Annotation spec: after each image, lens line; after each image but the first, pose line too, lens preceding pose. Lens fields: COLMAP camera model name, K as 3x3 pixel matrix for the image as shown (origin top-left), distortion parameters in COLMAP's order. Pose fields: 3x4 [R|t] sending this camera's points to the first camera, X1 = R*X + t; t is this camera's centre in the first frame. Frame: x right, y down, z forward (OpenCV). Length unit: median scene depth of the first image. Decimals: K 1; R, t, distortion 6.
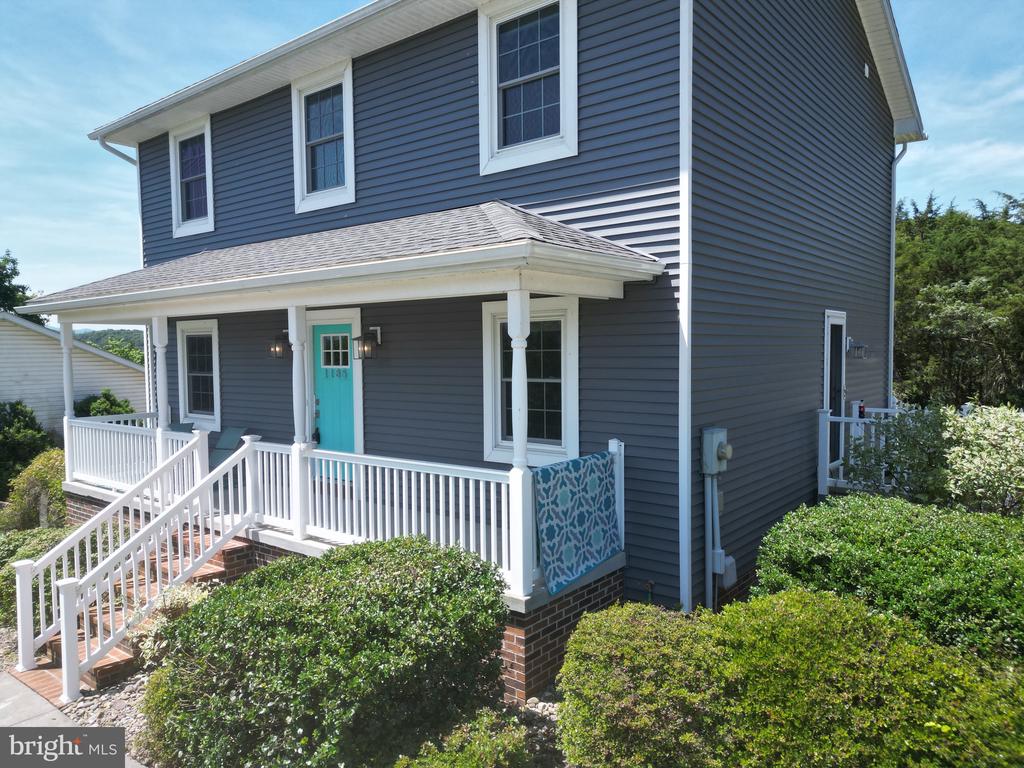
lens RADIAL K [[717.6, 0, 510.5], [0, 717.6, 385.0], [0, 0, 1]] dist [0.076950, -0.081187]
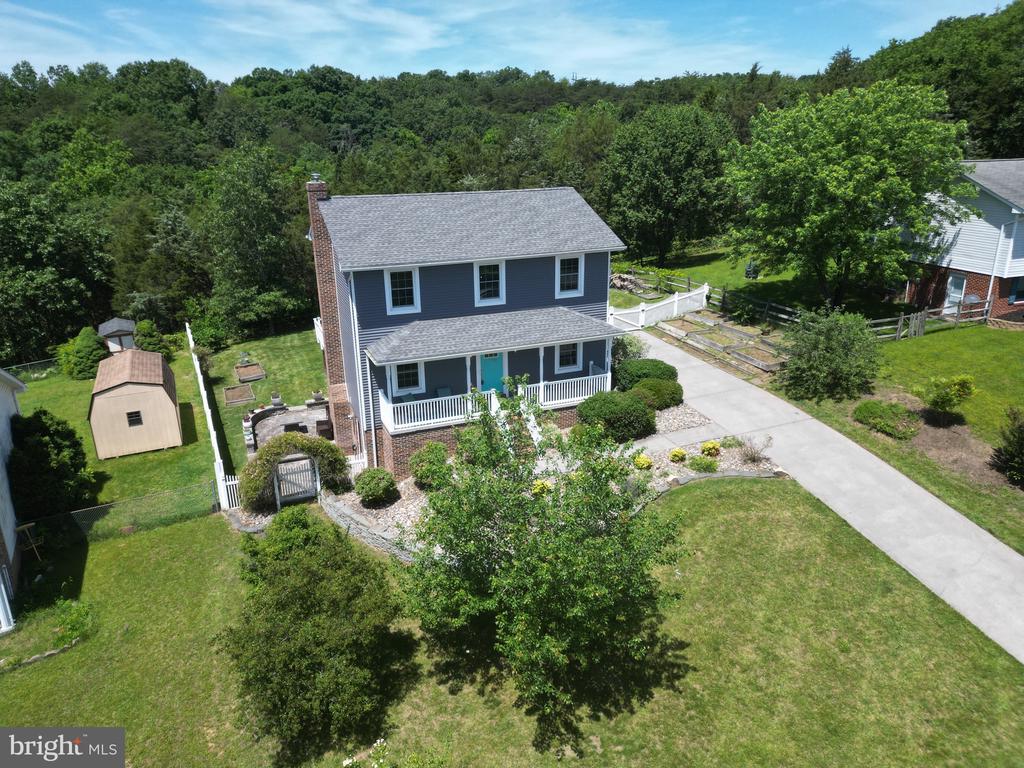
lens RADIAL K [[717.6, 0, 510.5], [0, 717.6, 385.0], [0, 0, 1]] dist [0.076950, -0.081187]
pose [[0.496627, -0.274616, 0.823376, -3.297978], [0.052779, 0.956428, 0.287158, -0.938736], [-0.866358, -0.099153, 0.489482, -0.622978]]
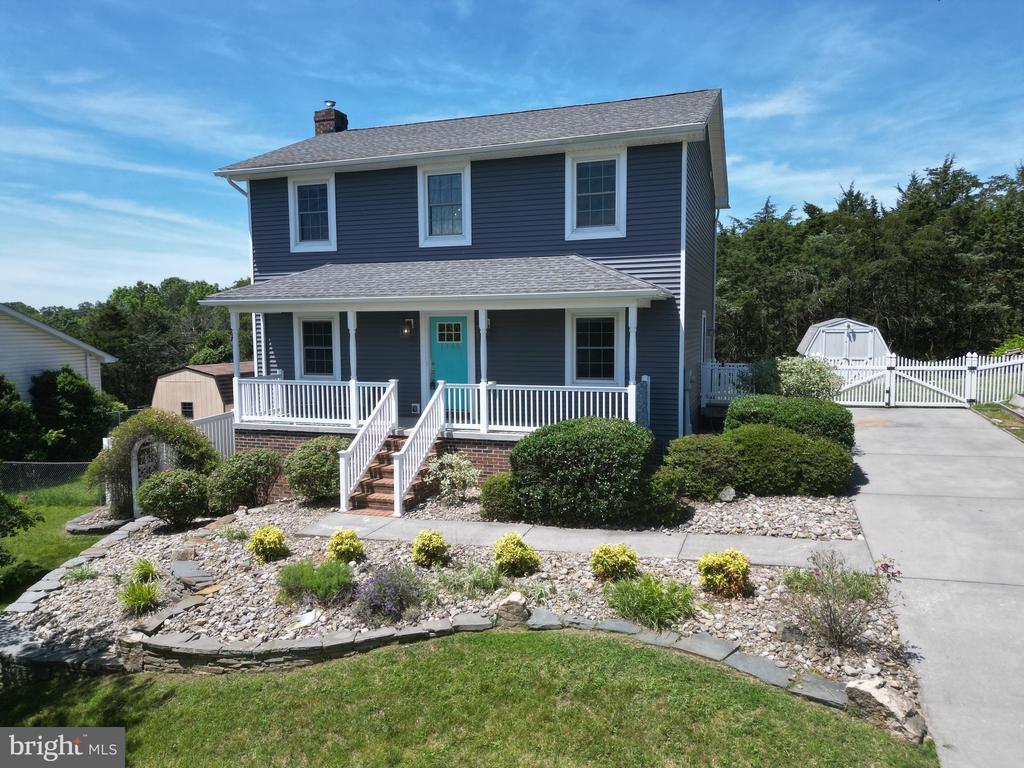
lens RADIAL K [[717.6, 0, 510.5], [0, 717.6, 385.0], [0, 0, 1]] dist [0.076950, -0.081187]
pose [[0.944575, -0.024660, 0.327370, -0.822942], [0.014236, 0.999314, 0.034200, 0.024391], [-0.327988, -0.027644, 0.944277, -0.767129]]
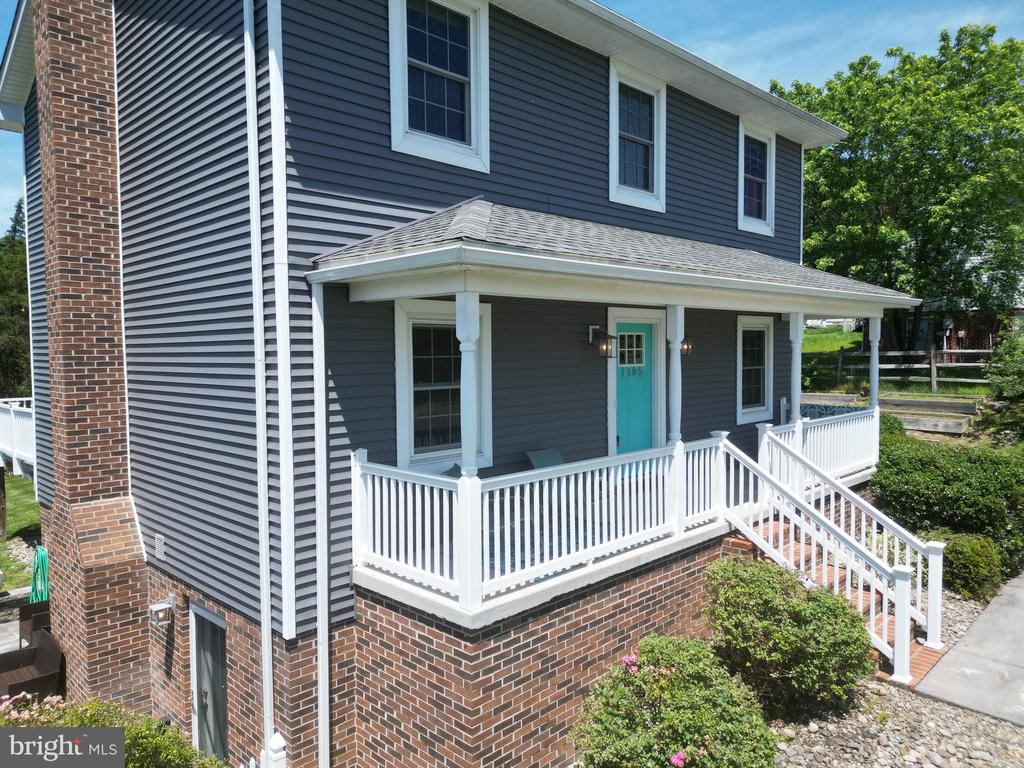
lens RADIAL K [[717.6, 0, 510.5], [0, 717.6, 385.0], [0, 0, 1]] dist [0.076950, -0.081187]
pose [[0.110175, -0.038662, 0.993160, -1.589541], [0.058667, 0.997754, 0.032333, -0.050632], [-0.992179, 0.054704, 0.112196, 1.333238]]
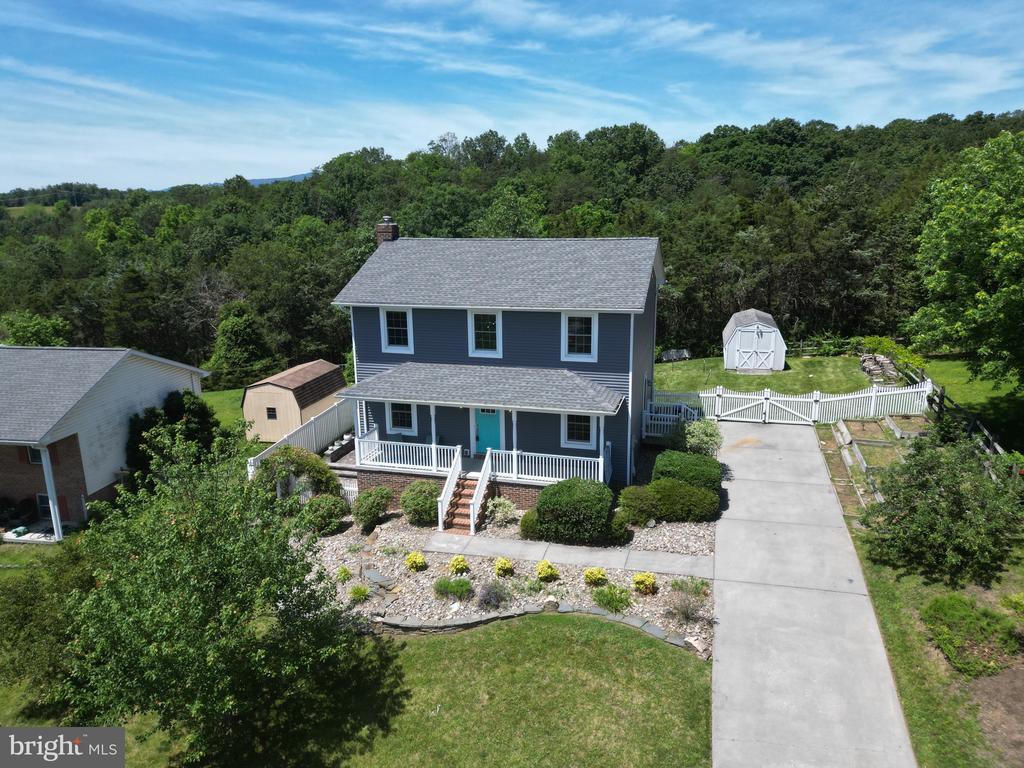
lens RADIAL K [[717.6, 0, 510.5], [0, 717.6, 385.0], [0, 0, 1]] dist [0.076950, -0.081187]
pose [[0.923381, -0.095177, 0.371898, -1.443687], [0.022332, 0.980455, 0.195471, -0.816146], [-0.383234, -0.172189, 0.907459, -1.801119]]
